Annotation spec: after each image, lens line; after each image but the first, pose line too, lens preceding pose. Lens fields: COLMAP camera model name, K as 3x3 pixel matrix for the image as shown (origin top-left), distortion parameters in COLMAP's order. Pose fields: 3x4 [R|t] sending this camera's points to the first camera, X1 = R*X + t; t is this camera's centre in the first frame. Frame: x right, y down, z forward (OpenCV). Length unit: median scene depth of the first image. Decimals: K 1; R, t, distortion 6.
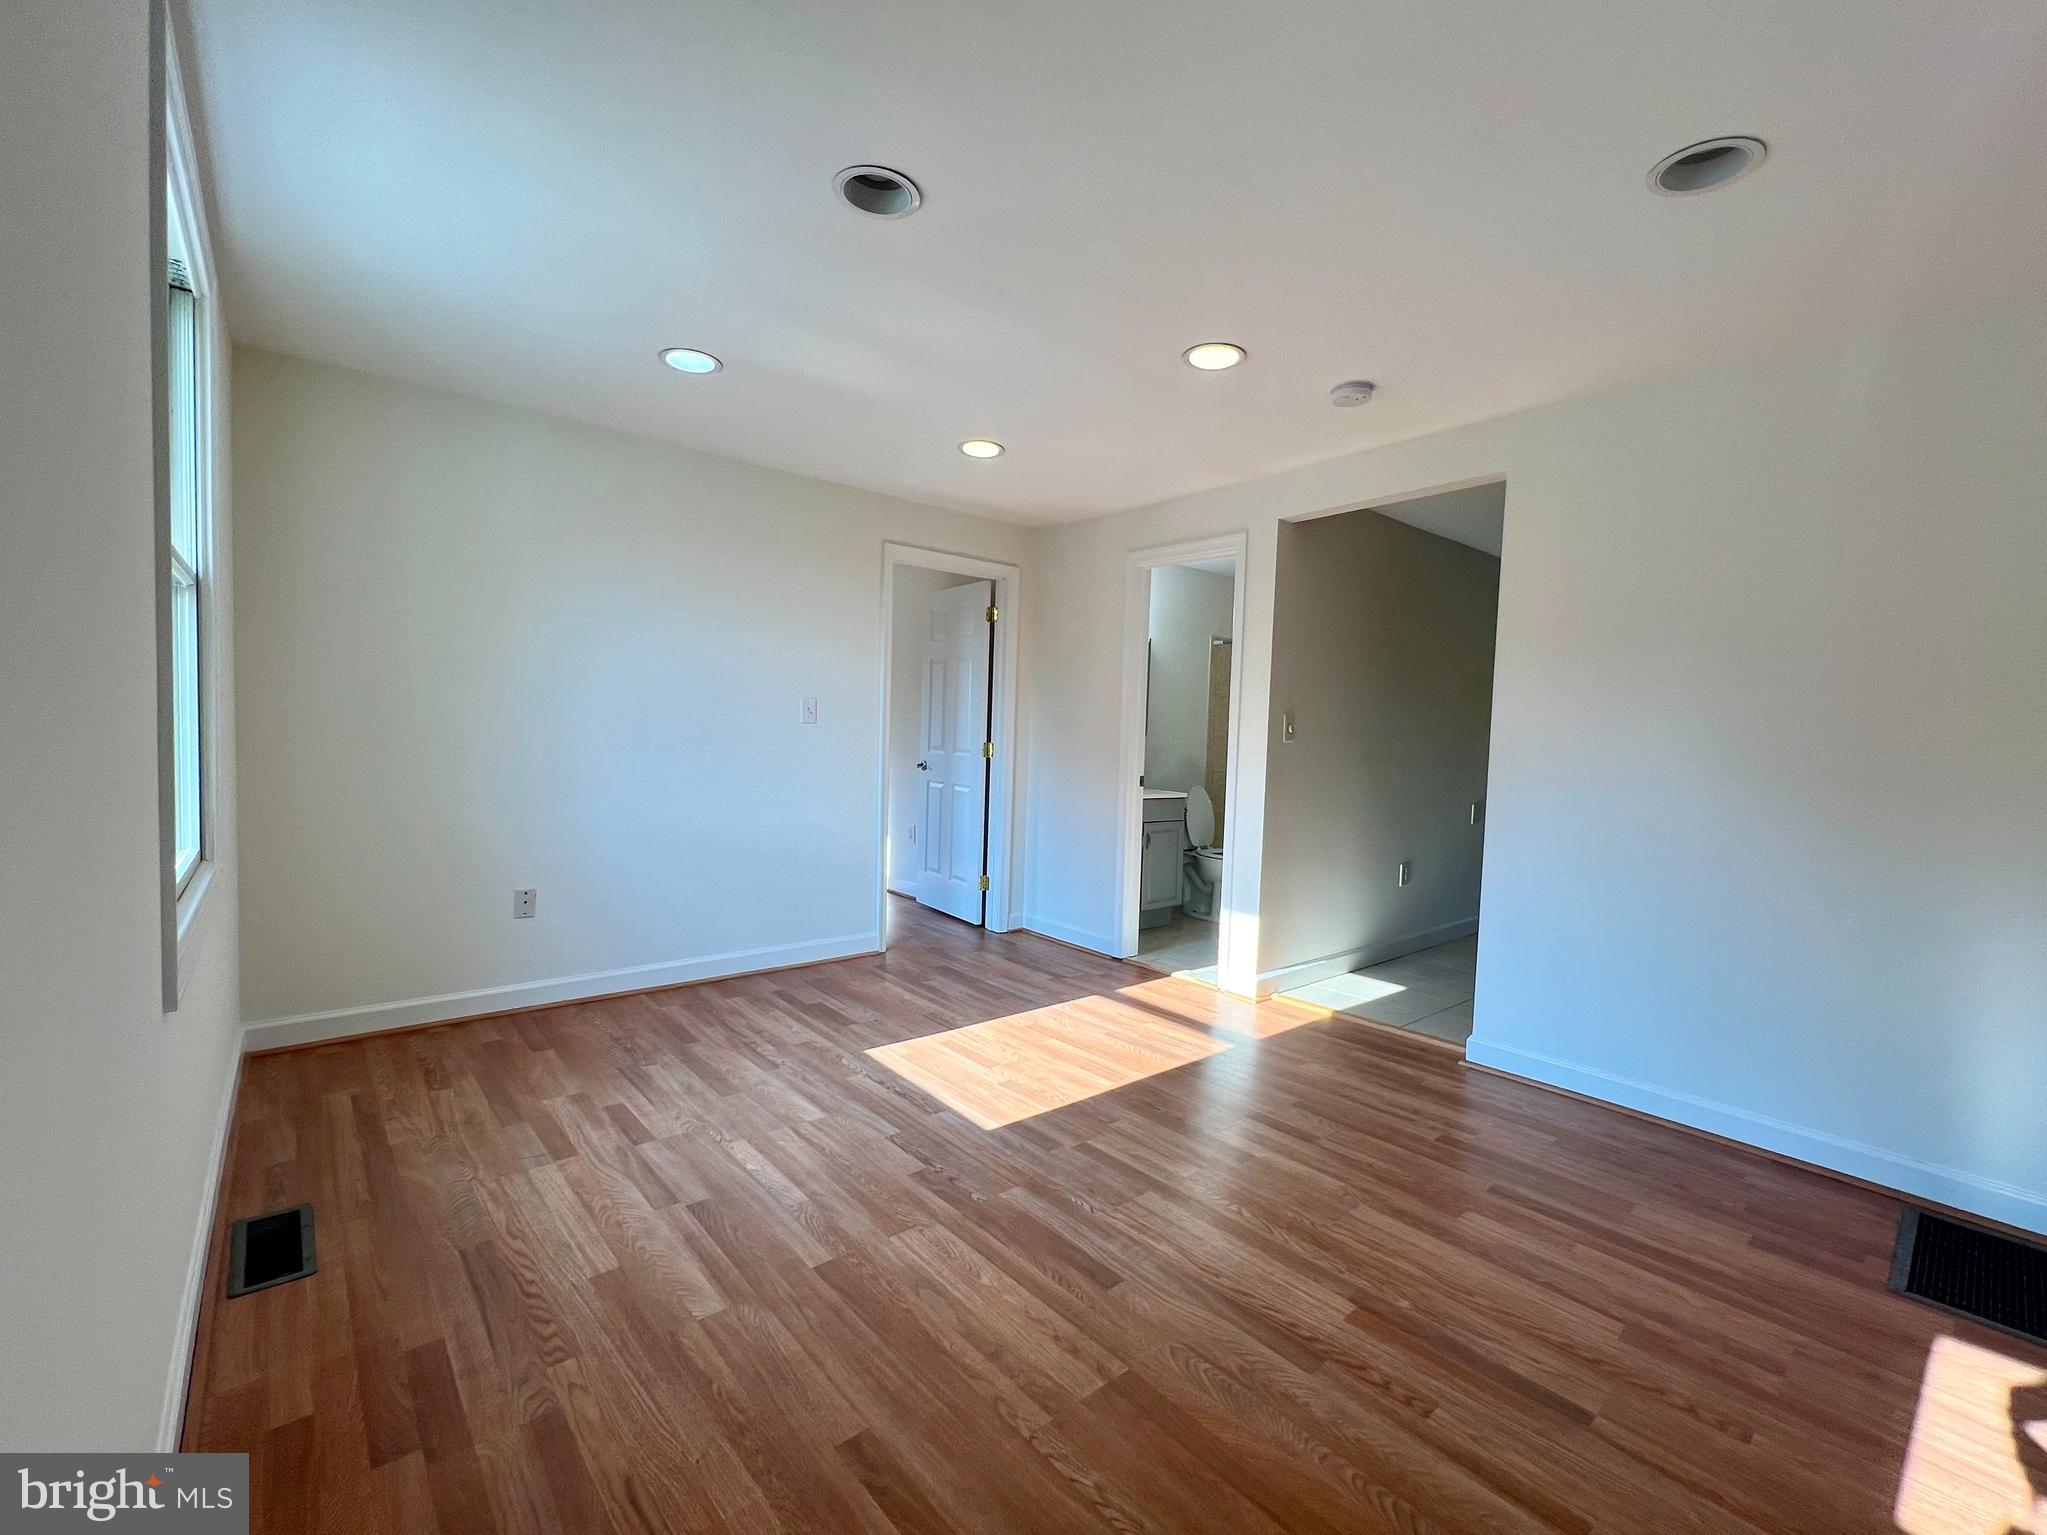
lens RADIAL K [[864.9, 0, 1023.2], [0, 864.9, 767.5], [0, 0, 1]] dist [-0.000400, 0.000747]
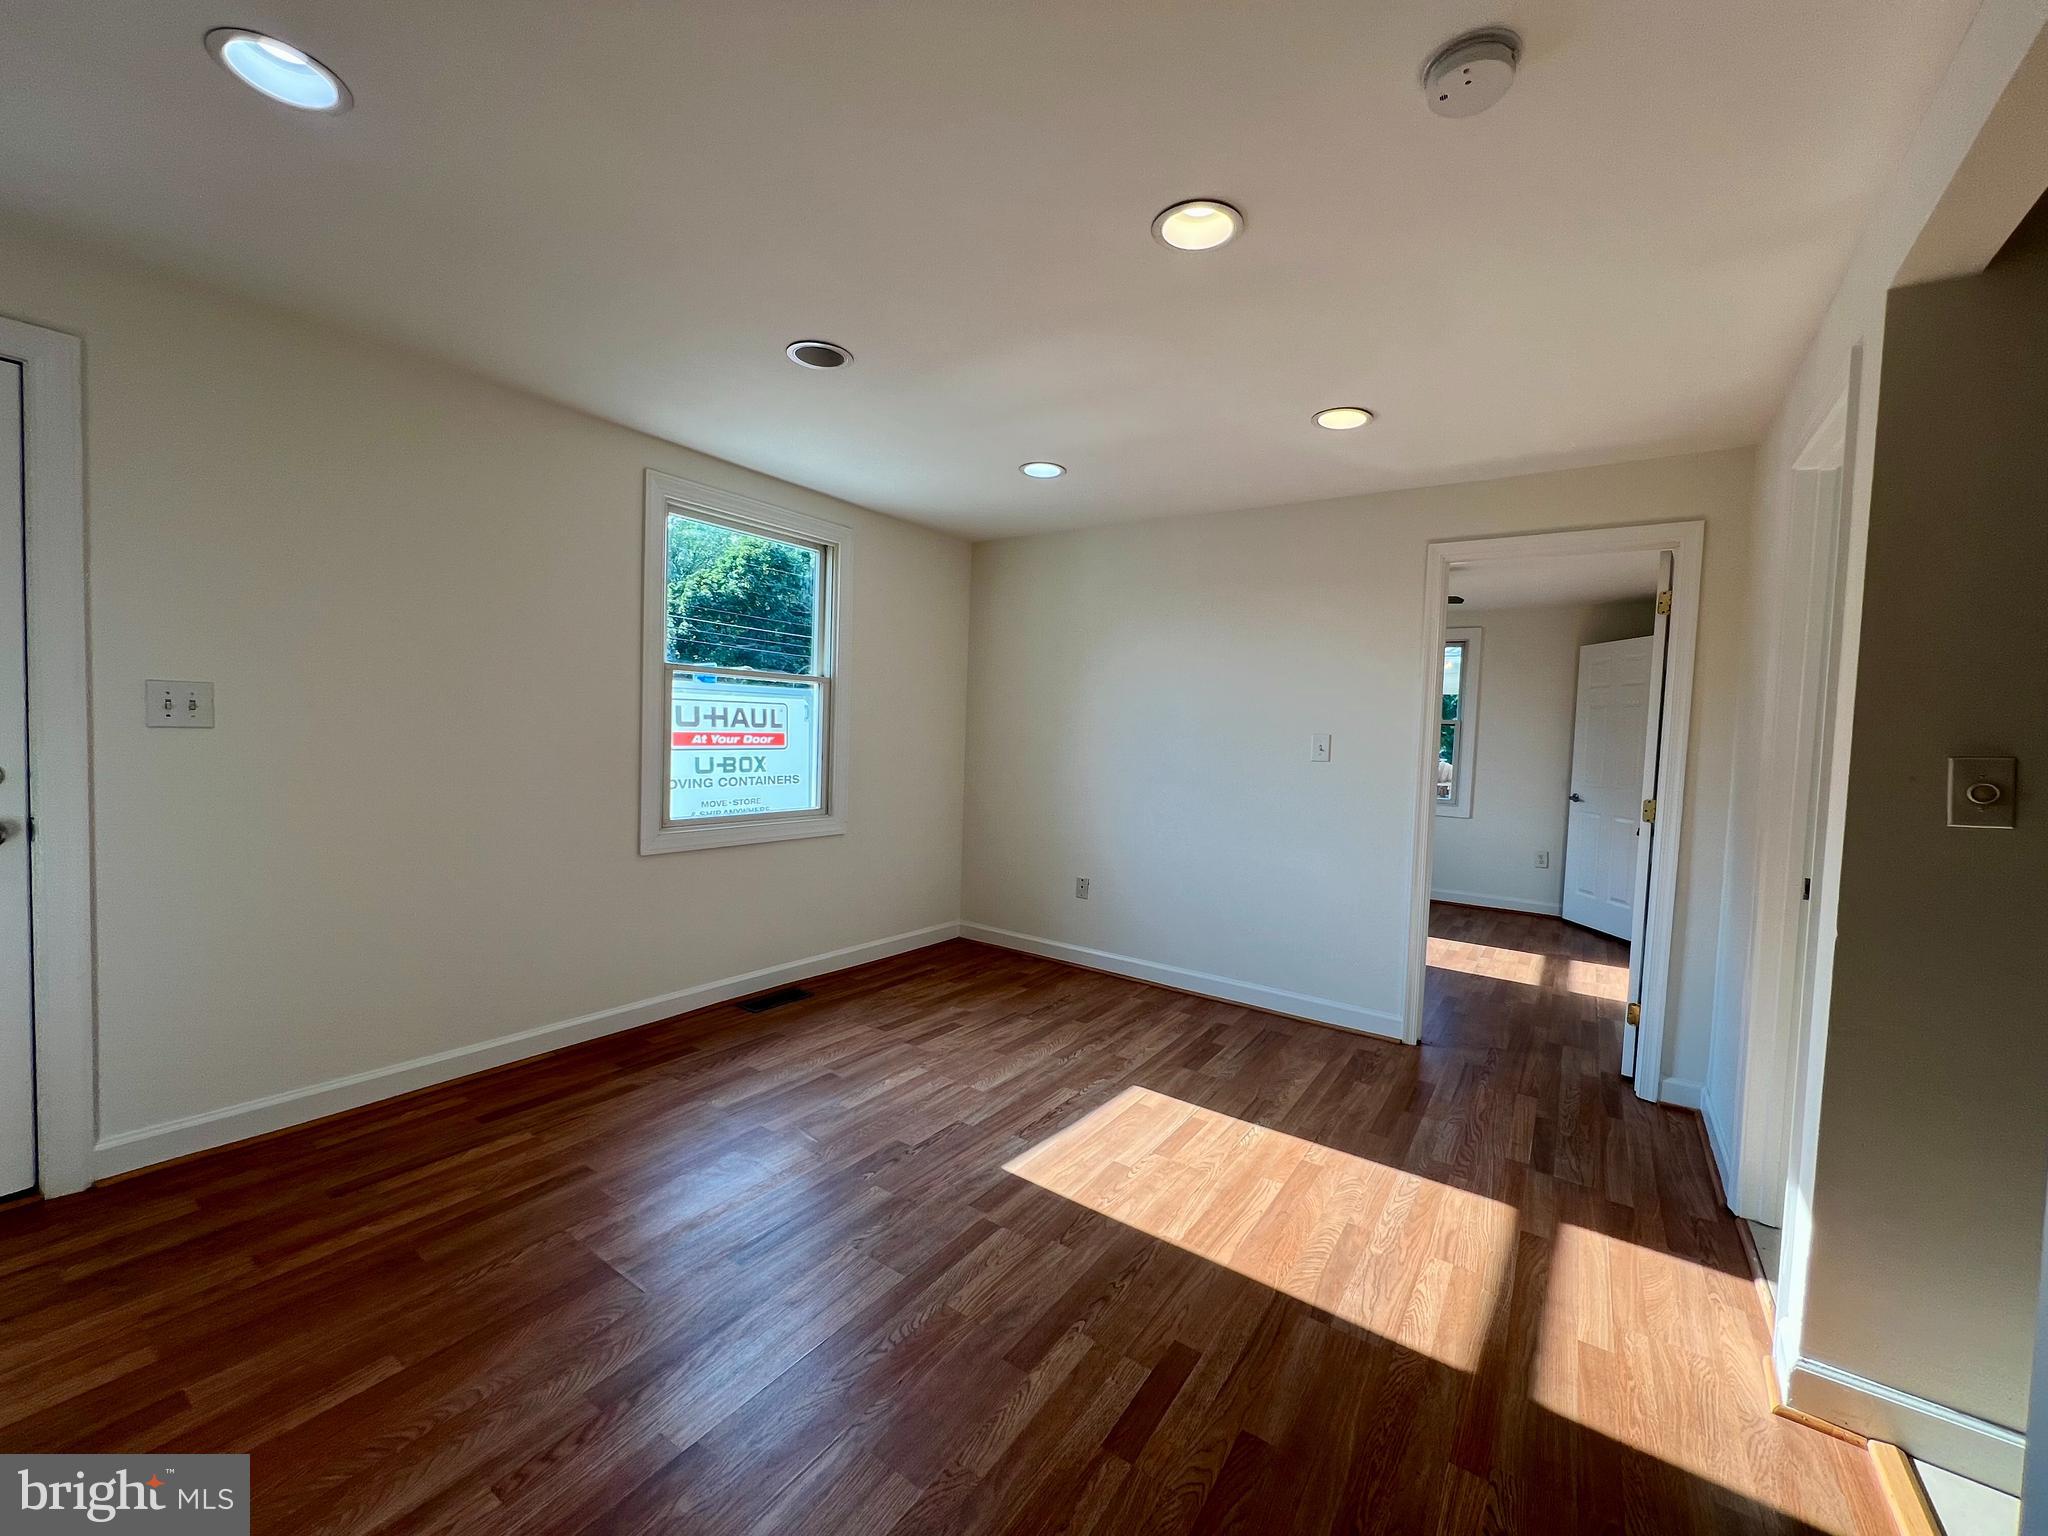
lens RADIAL K [[822.3, 0, 1017.8], [0, 822.3, 767.4], [0, 0, 1]] dist [-0.000338, 0.000586]
pose [[0.250326, 0.024045, -0.967863, 0.927173], [-0.077579, 0.996975, 0.004703, -0.042055], [0.965048, 0.073909, 0.251434, 0.813871]]
